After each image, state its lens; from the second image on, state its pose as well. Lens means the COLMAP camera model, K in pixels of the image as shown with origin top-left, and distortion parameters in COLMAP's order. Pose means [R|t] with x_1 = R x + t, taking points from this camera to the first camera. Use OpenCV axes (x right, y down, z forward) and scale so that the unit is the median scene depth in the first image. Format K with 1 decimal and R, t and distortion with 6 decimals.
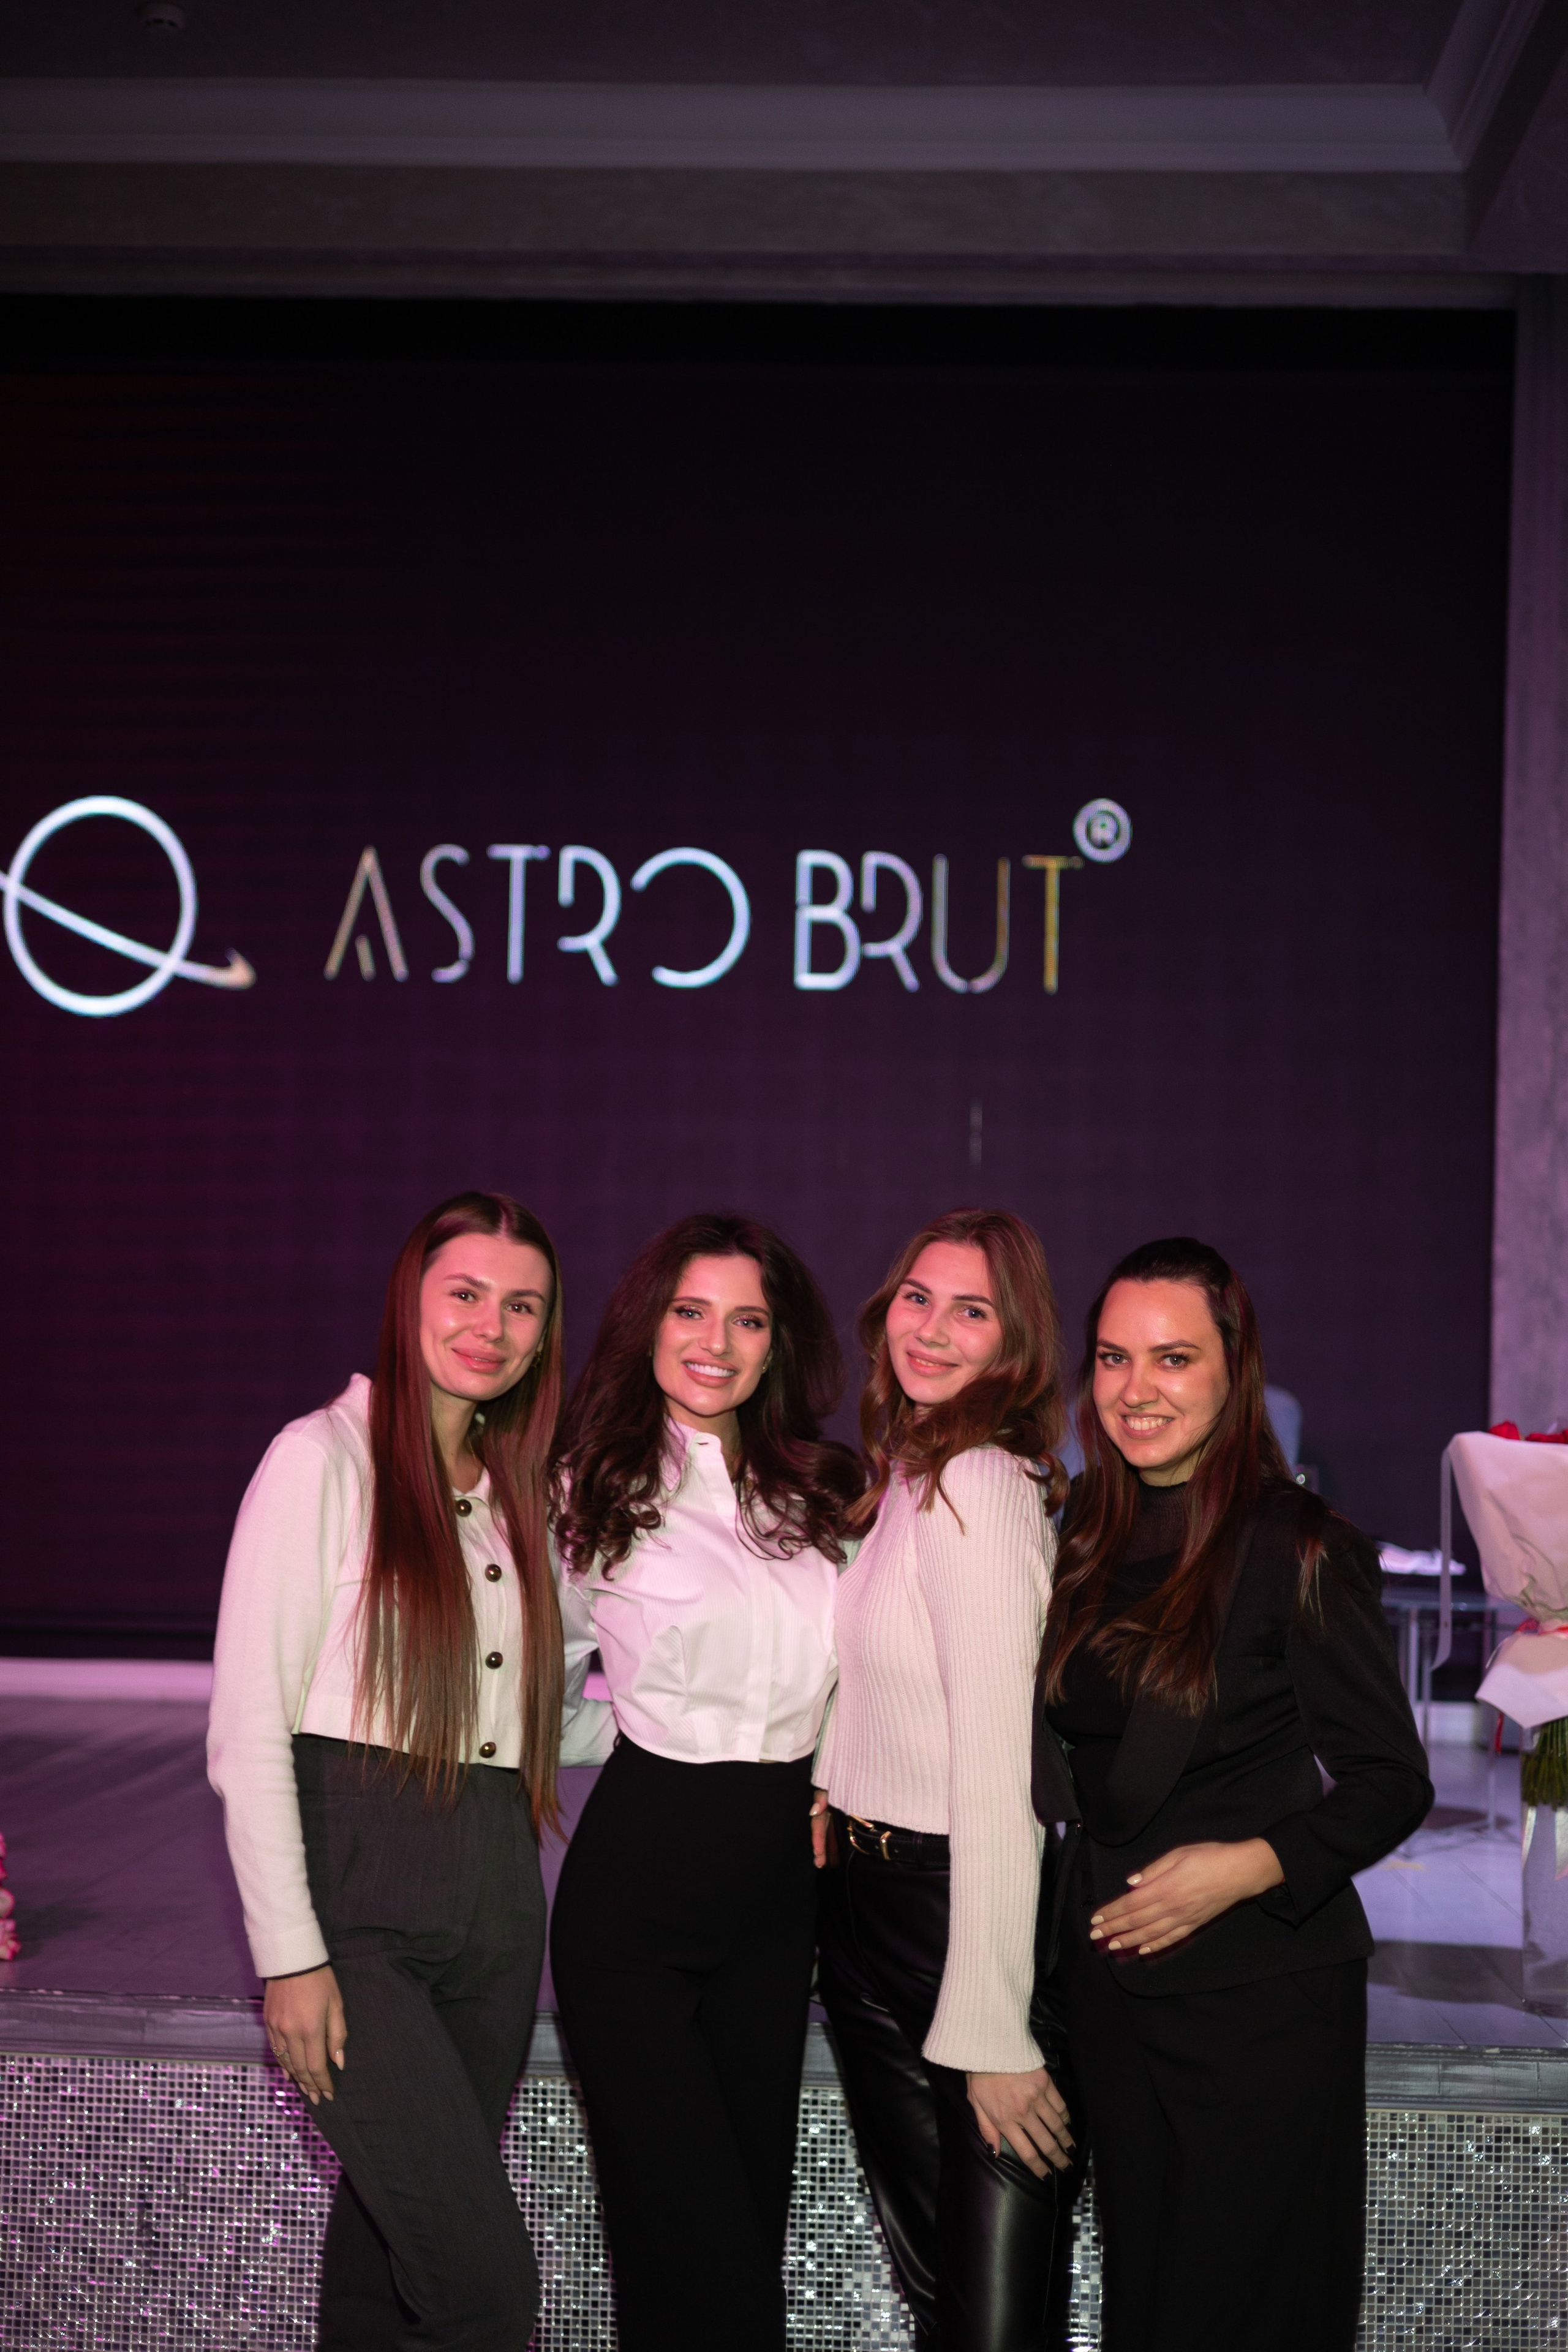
lens RADIAL K [[3311.4, 0, 779.4], [0, 3311.4, 1165.7], [0, 0, 1]] dist [-0.004475, 0.092267]
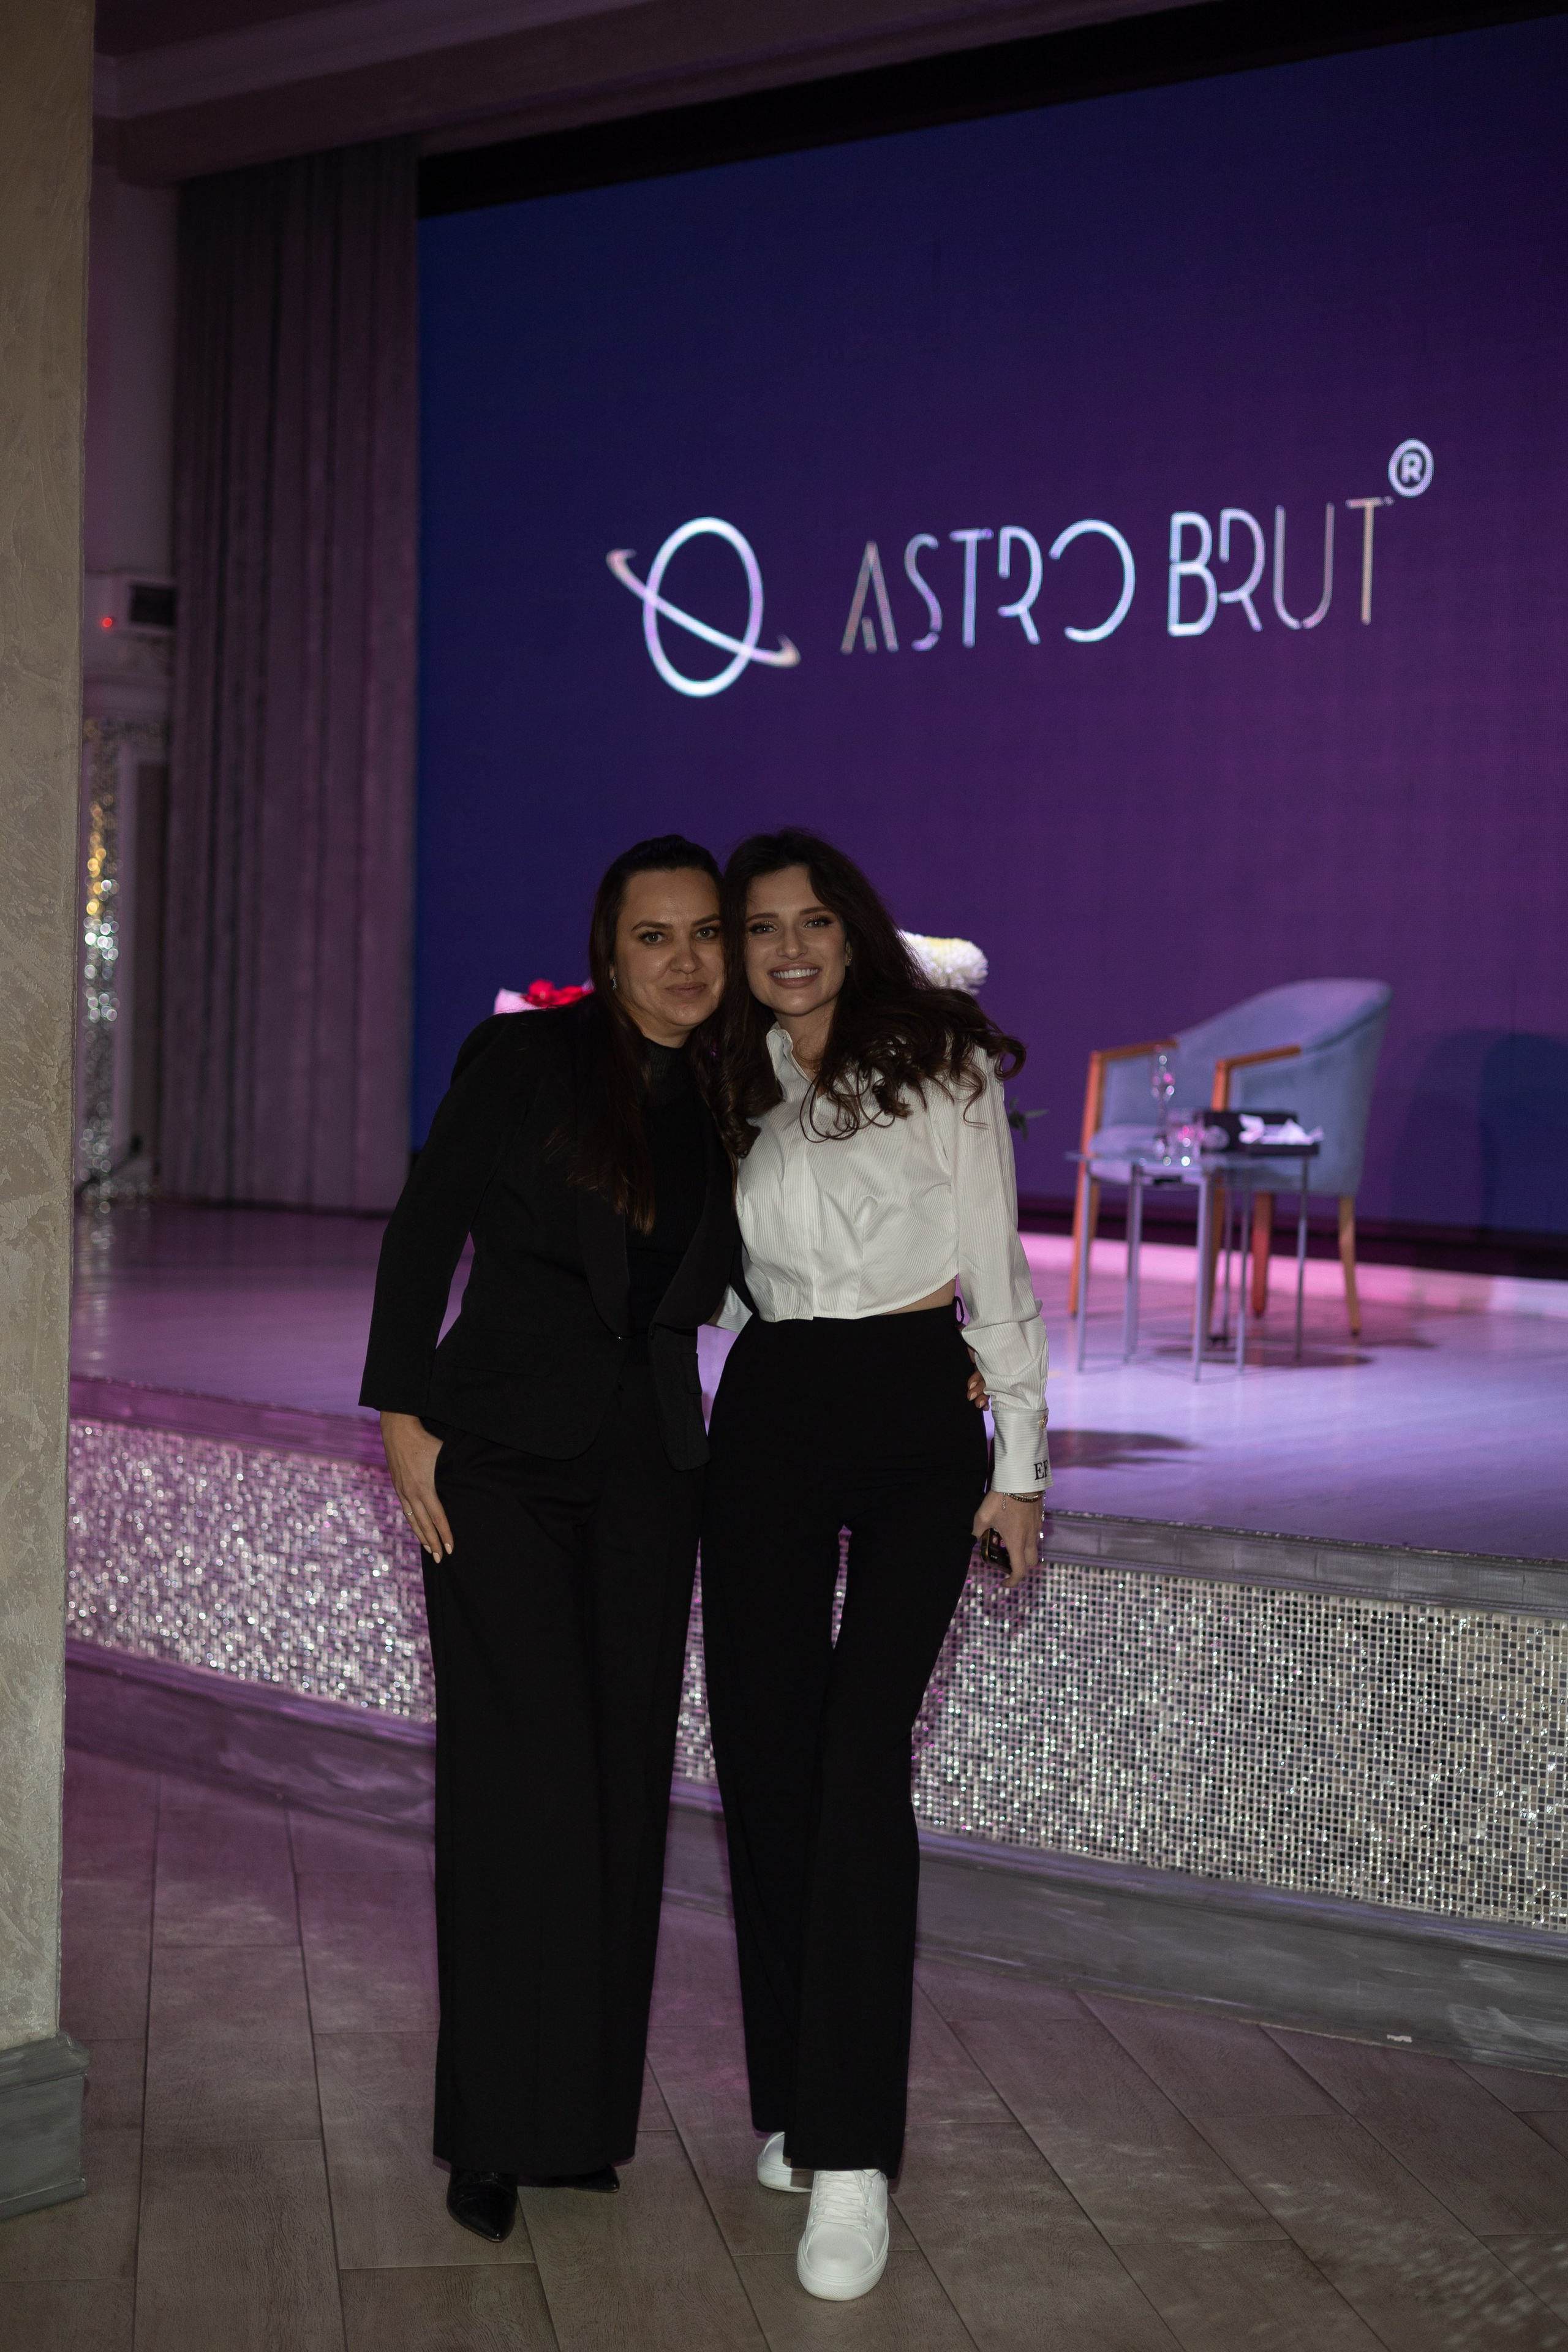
lens RADIAL K [[3471.2, 0, 781.4], [0, 3471.2, 1160.3], [0, 0, 1]] dist [0.008122, 0.056570]
pose [[0.786325, 0.026123, -0.617260, 1.171027], [0.034368, 0.995709, 0.085921, 0.032400], [0.616856, -0.088776, 0.782053, -0.037264]]
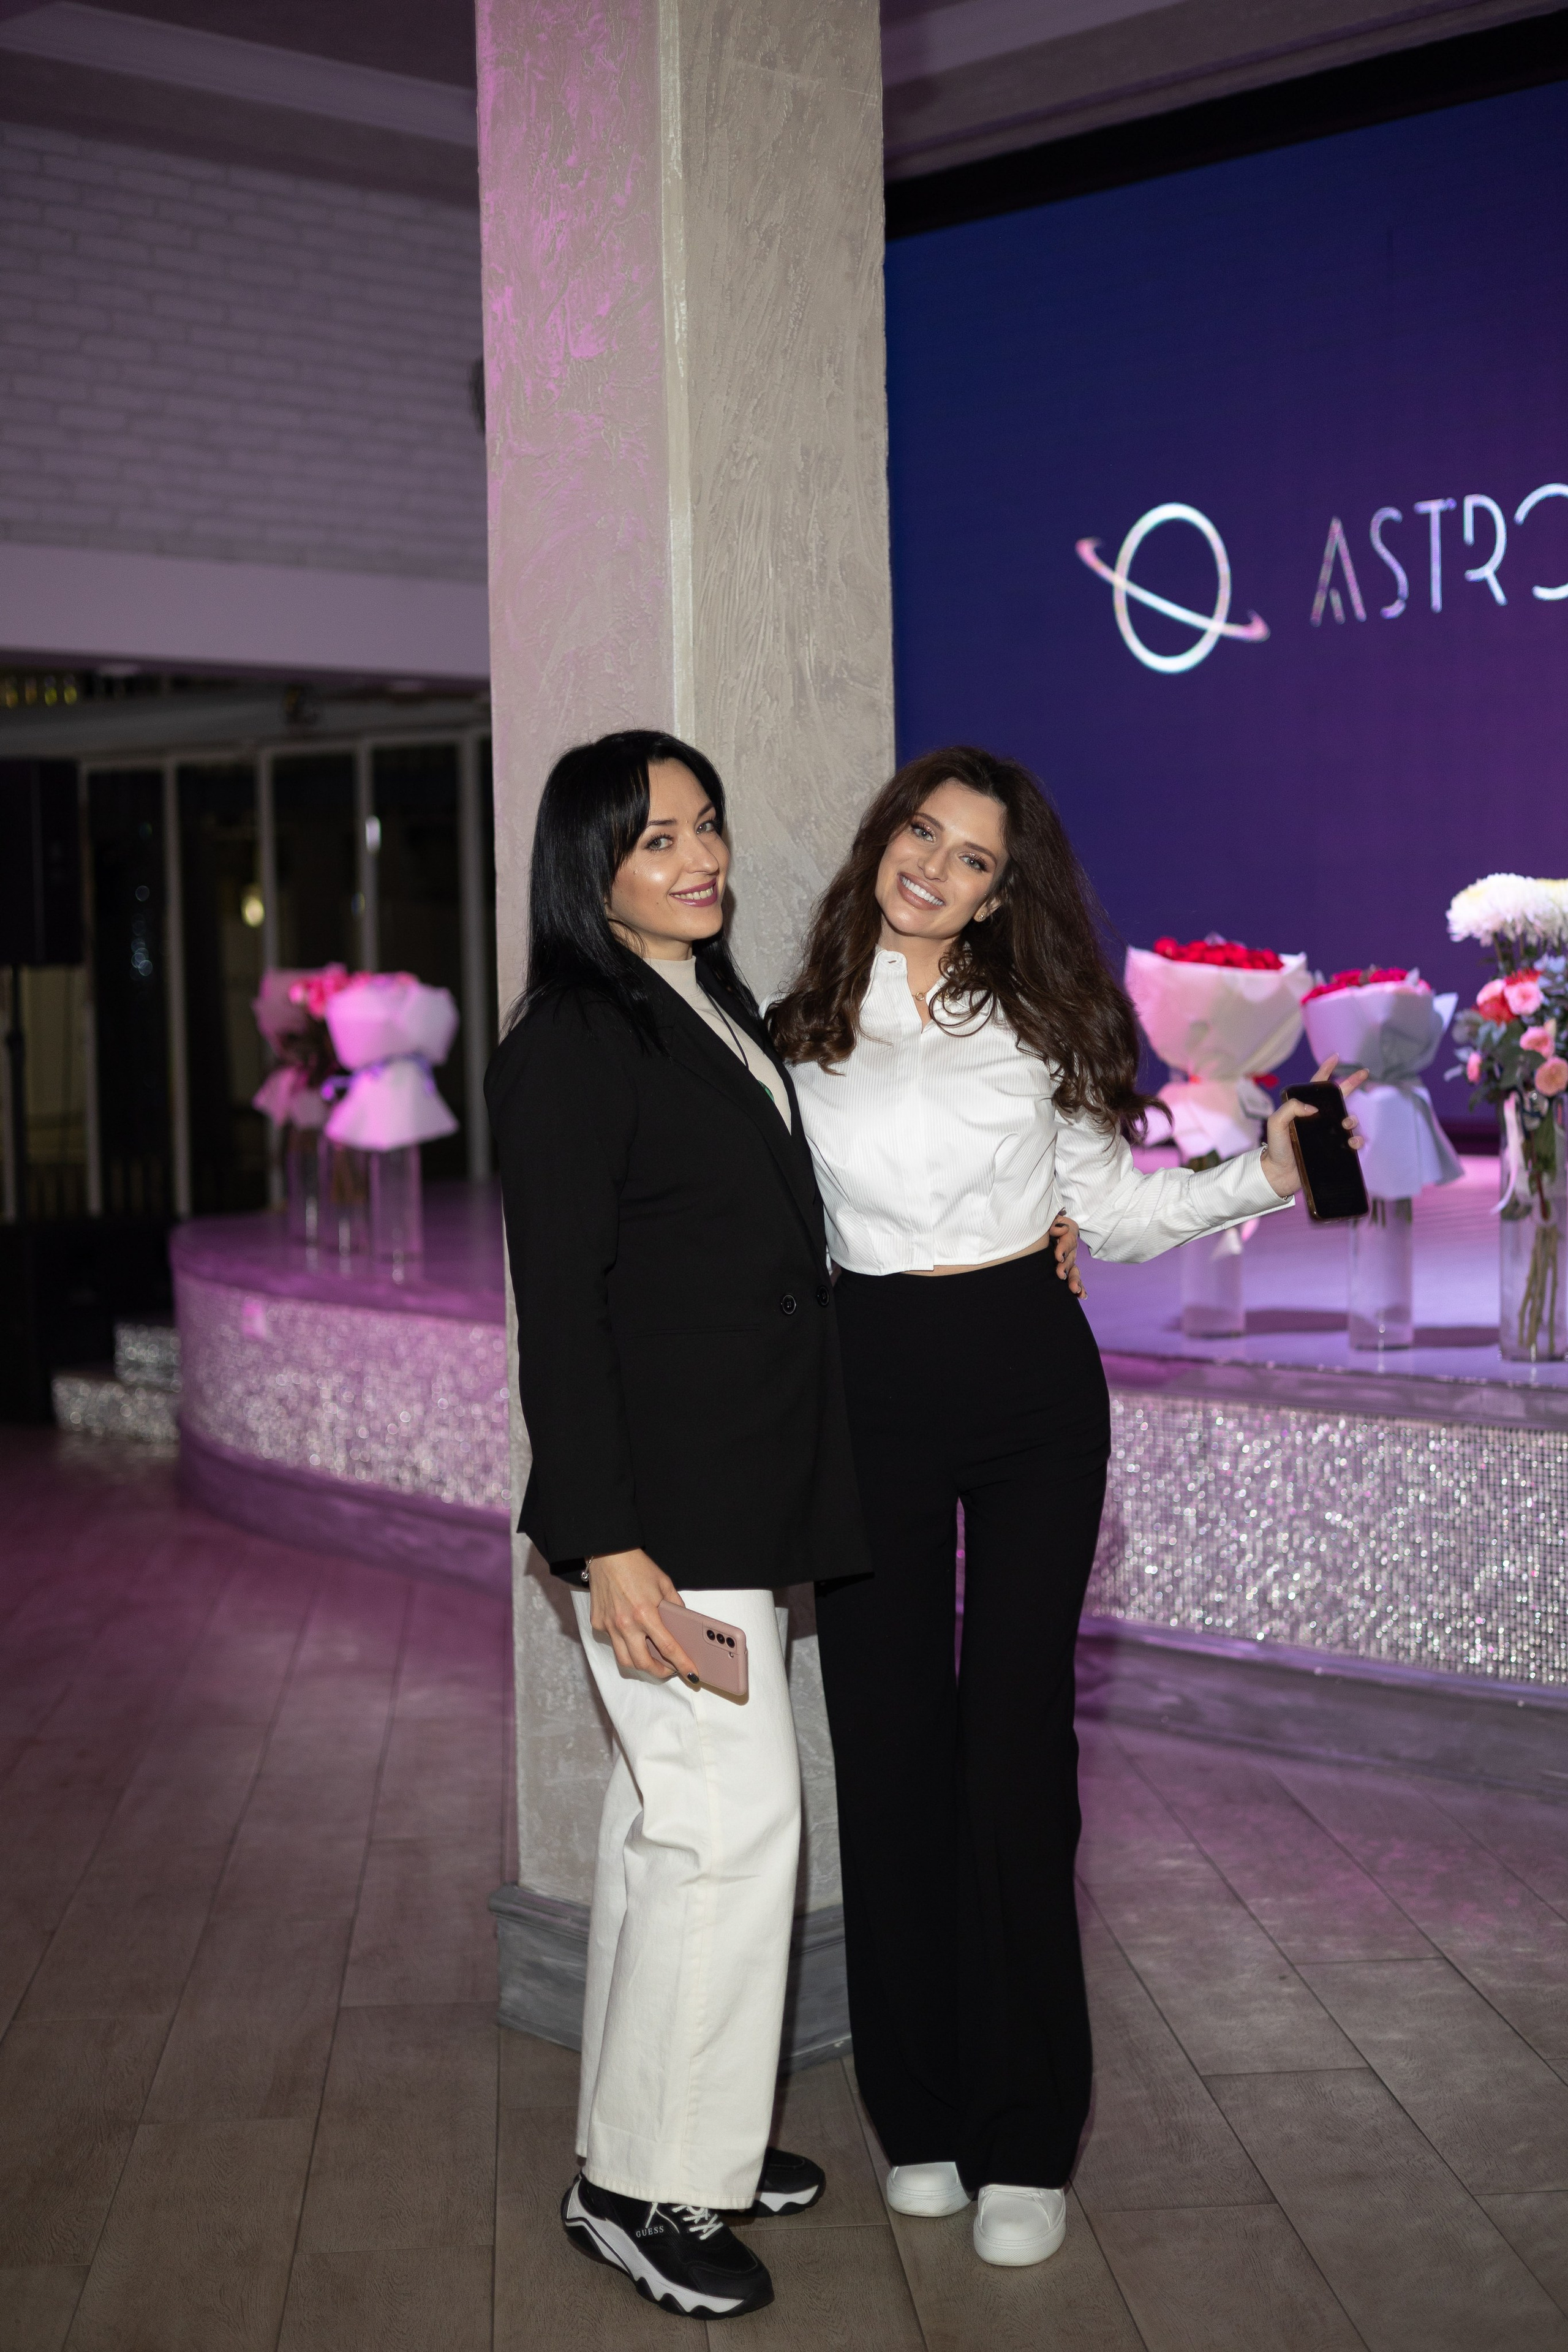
lens RADIAL K [[3311.4, 0, 779.4], [0, 3311.4, 1165.7], [0, 0, 1]] dist [-0.004475, 0.092267]
pose [[0.726380, 0.001148, -0.687292, 1.111250], [0.087172, 0.991769, 0.093786, 0.024513], [0.681743, -0.128037, 0.720301, -0.181627]]
